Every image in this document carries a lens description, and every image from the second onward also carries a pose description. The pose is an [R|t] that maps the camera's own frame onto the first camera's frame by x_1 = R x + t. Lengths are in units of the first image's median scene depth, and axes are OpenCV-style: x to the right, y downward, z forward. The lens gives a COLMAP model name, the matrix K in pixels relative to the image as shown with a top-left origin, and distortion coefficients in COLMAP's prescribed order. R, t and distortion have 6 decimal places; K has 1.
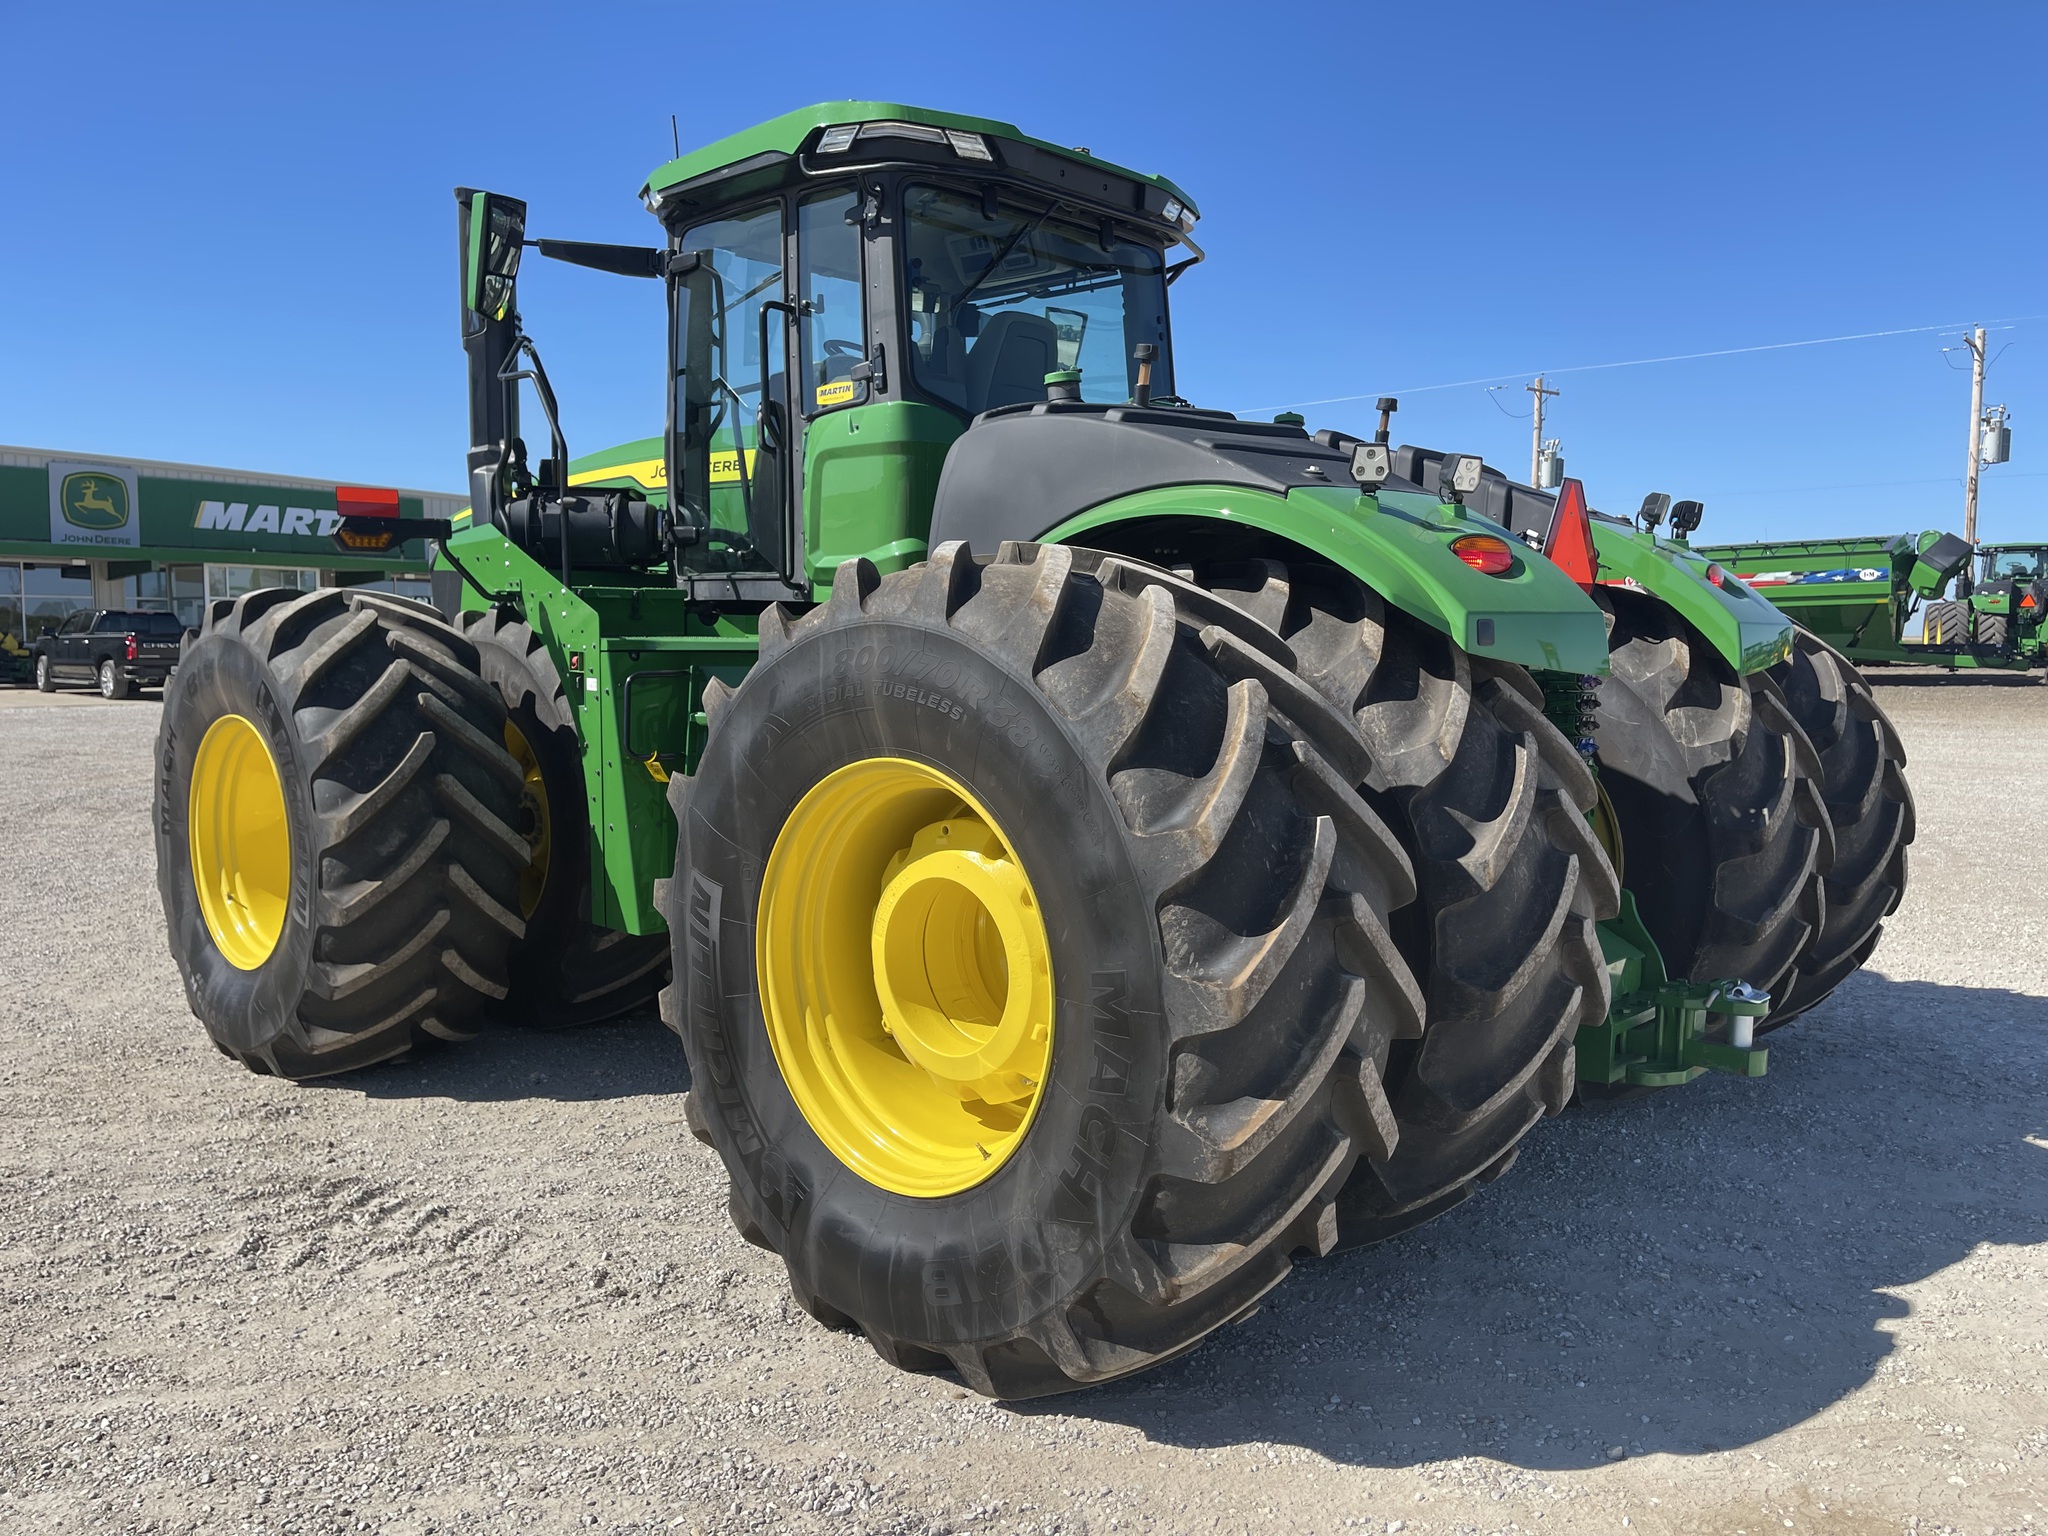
lens RADIAL K [[1555.1, 0, 1047.4], [0, 1555.1, 778.9], [0, 0, 1]] dist [0.056816, -0.073262]
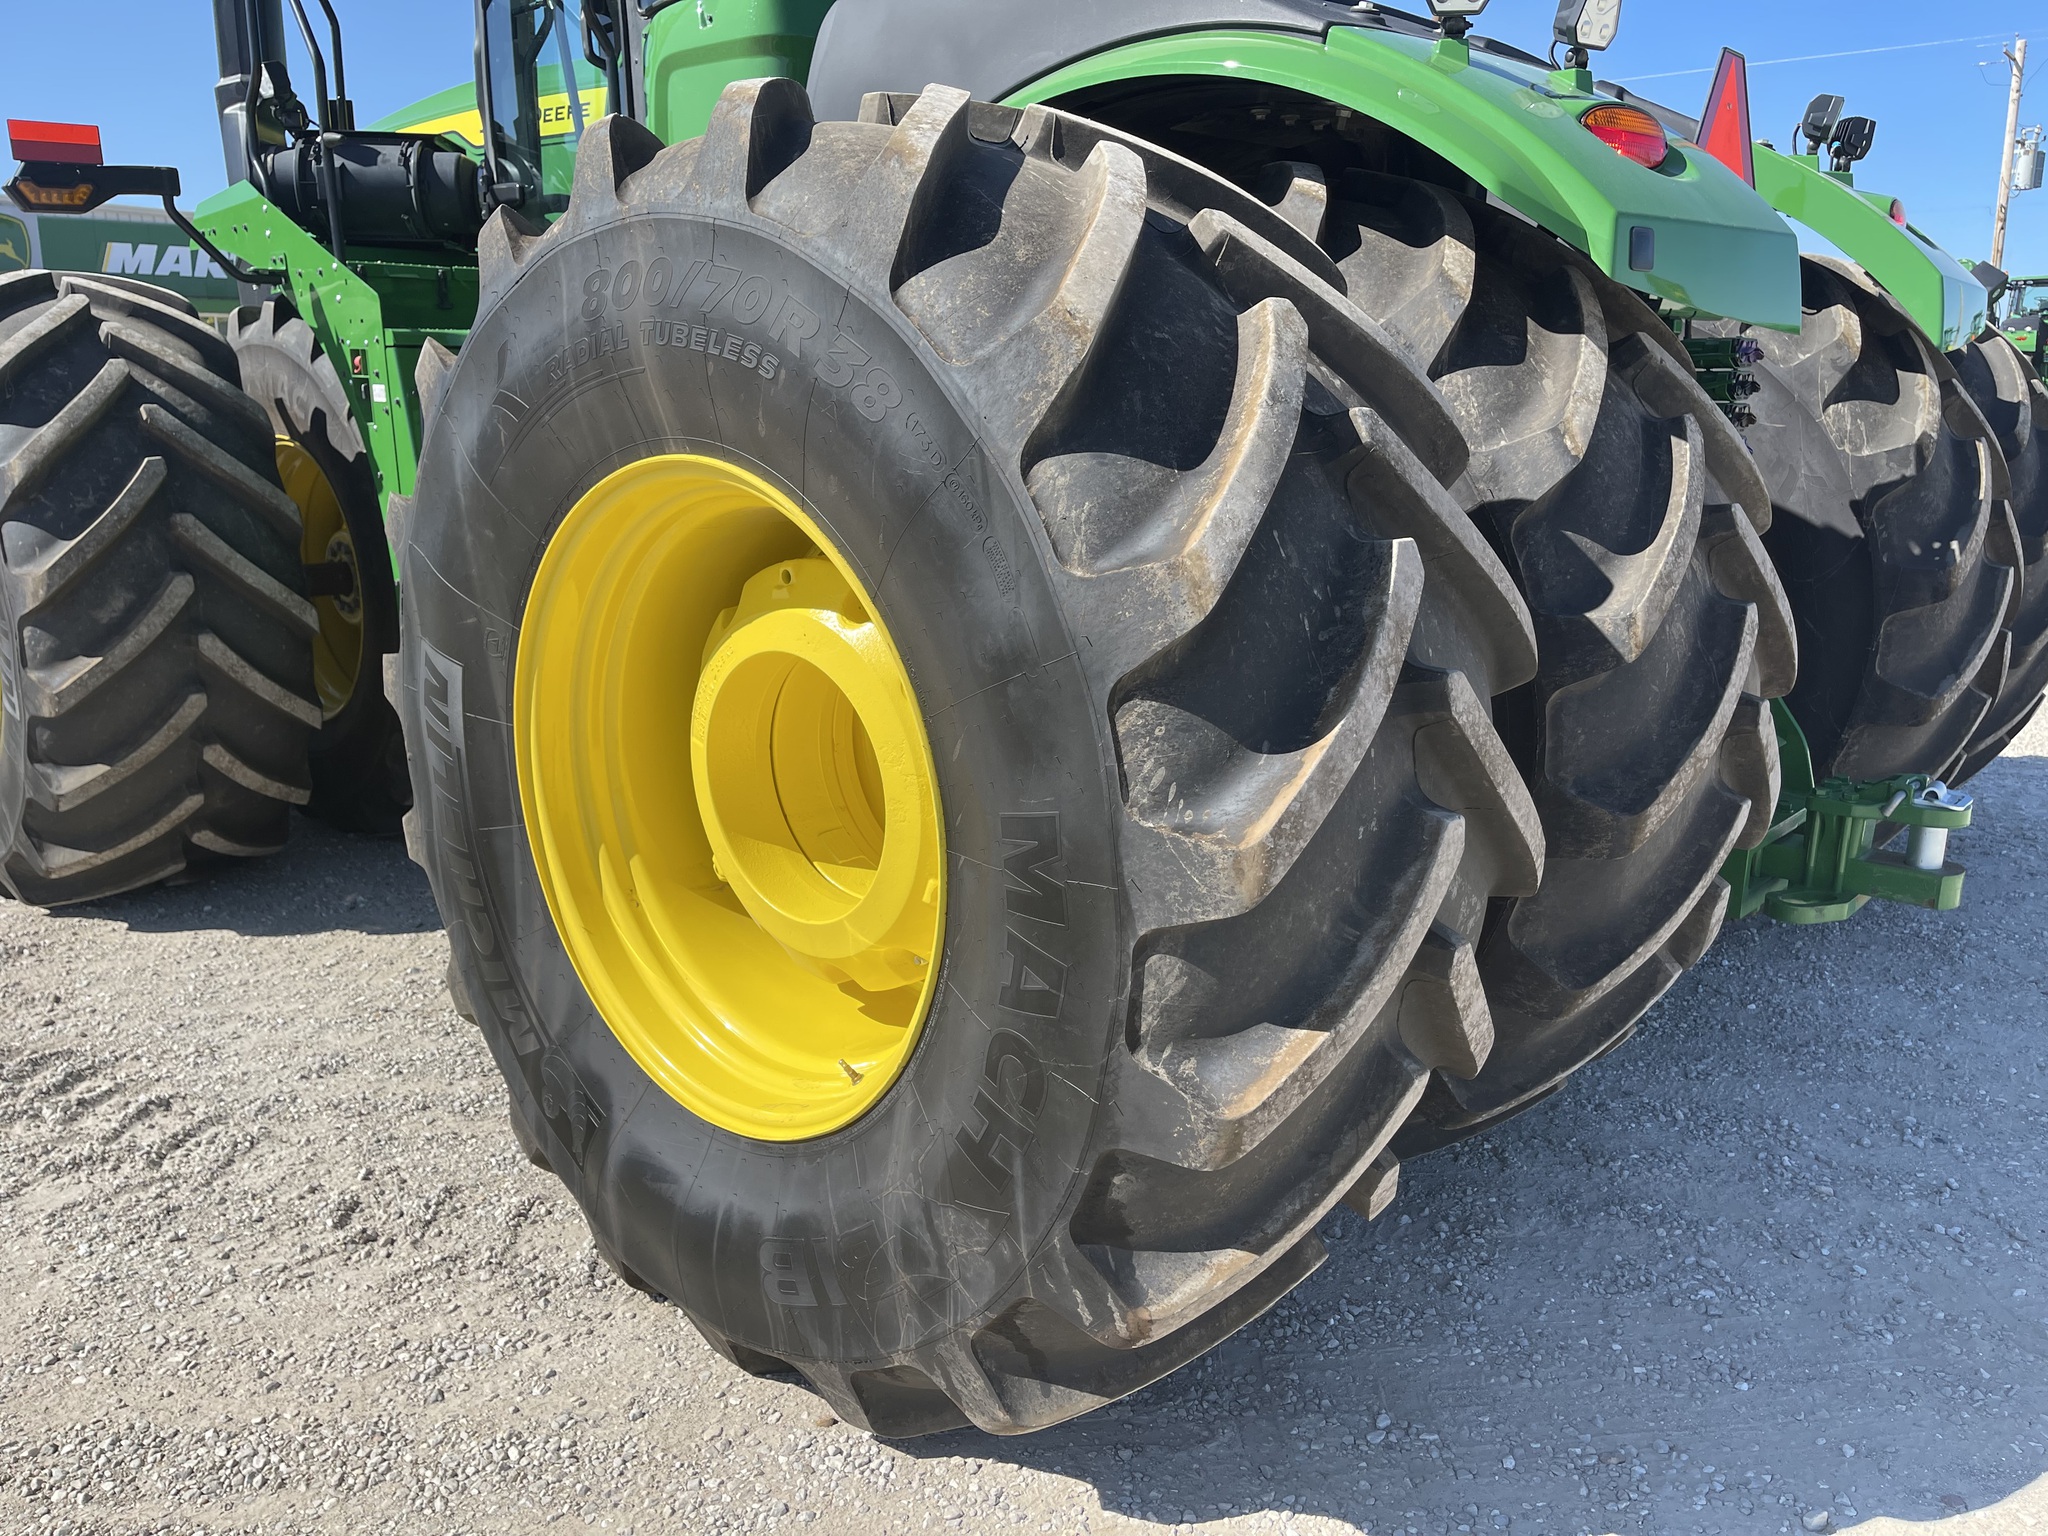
lens RADIAL K [[1555.1, 0, 1047.4], [0, 1555.1, 778.9], [0, 0, 1]] dist [0.056816, -0.073262]
pose [[0.999886, -0.010710, 0.010607, 0.032494], [0.008993, 0.988572, 0.150481, 0.019576], [-0.012097, -0.150369, 0.988556, 0.347197]]
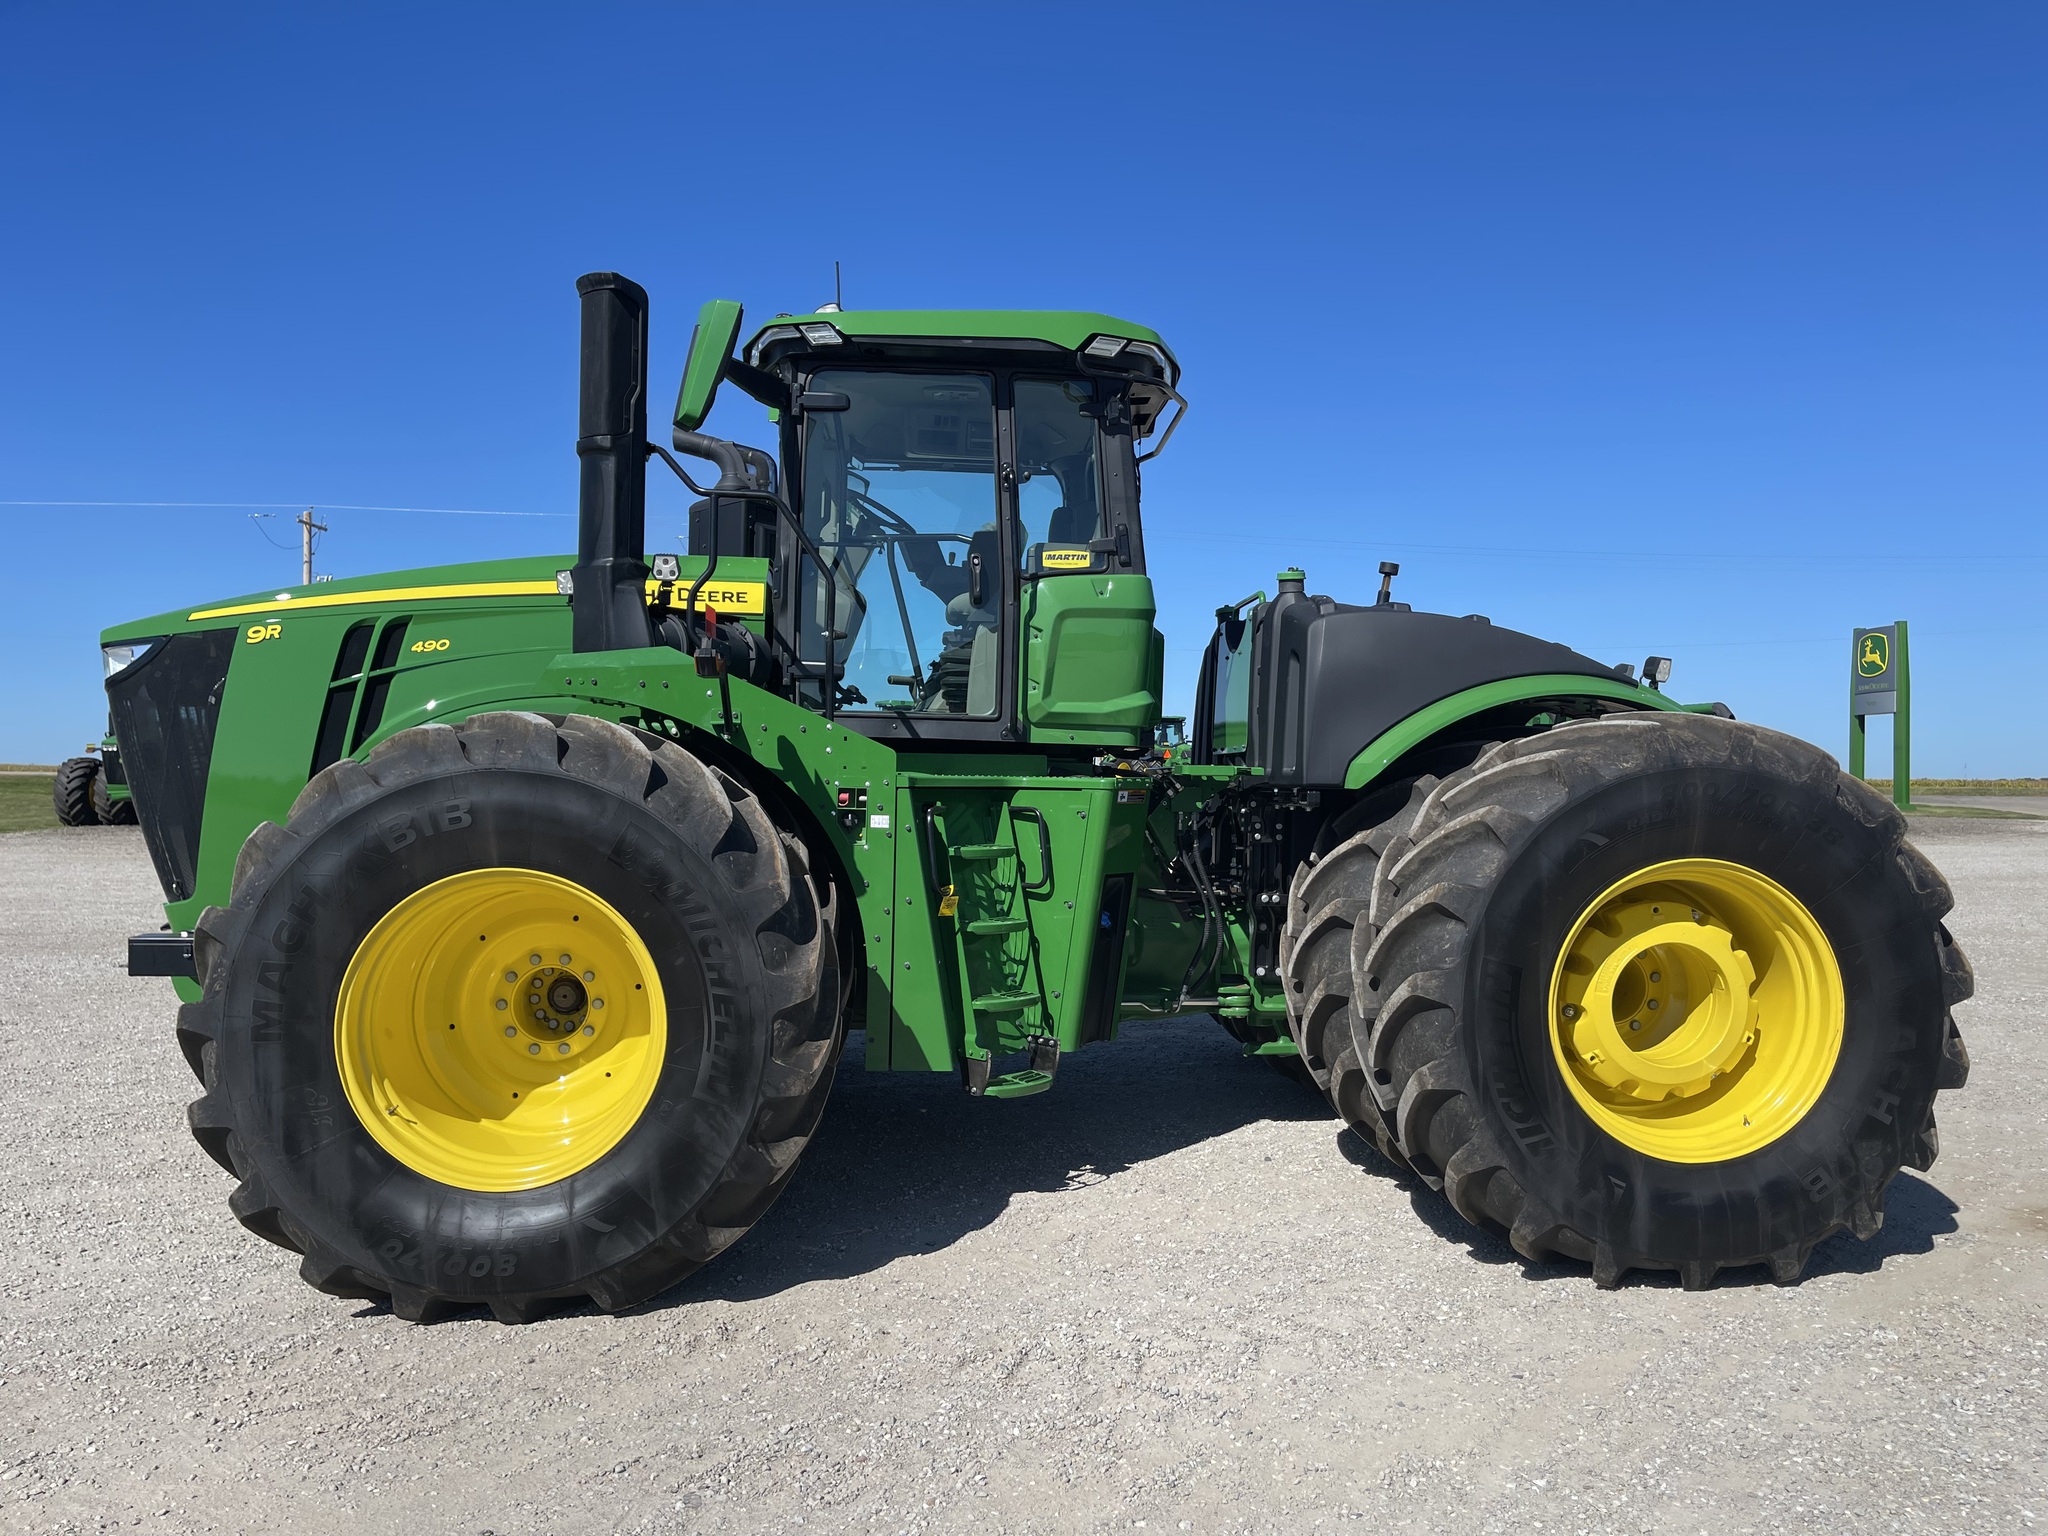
lens RADIAL K [[1555.1, 0, 1047.4], [0, 1555.1, 778.9], [0, 0, 1]] dist [0.056816, -0.073262]
pose [[0.678266, 0.004465, 0.734803, -1.481086], [0.061618, 0.996114, -0.062930, -0.030562], [-0.732228, 0.087960, 0.675355, 0.414708]]
